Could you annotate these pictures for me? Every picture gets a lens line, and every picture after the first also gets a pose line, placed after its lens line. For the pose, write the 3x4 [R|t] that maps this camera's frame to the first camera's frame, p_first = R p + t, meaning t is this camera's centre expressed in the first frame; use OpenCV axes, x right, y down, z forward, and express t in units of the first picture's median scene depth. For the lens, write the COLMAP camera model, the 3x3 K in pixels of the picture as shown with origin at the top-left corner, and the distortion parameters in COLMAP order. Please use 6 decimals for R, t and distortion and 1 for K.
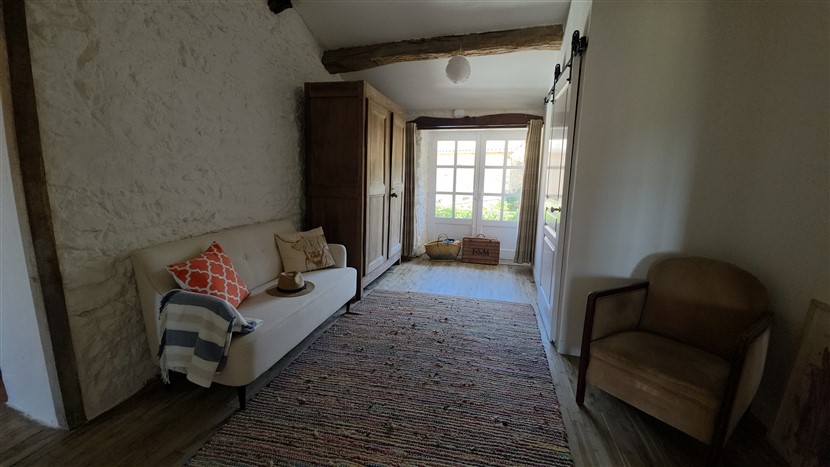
lens RADIAL K [[337.2, 0, 401.2], [0, 337.2, 229.3], [0, 0, 1]] dist [-0.001146, -0.000557]
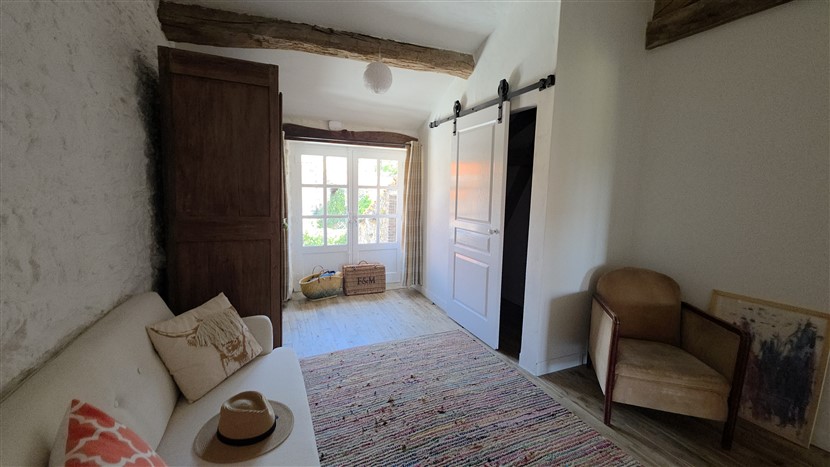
lens RADIAL K [[339.9, 0, 417.9], [0, 339.9, 229.0], [0, 0, 1]] dist [0.011019, -0.005473]
pose [[0.780399, -0.073170, 0.620986, -0.292239], [0.096021, 0.995374, -0.003386, -0.074604], [-0.617865, 0.062270, 0.783814, 0.267110]]
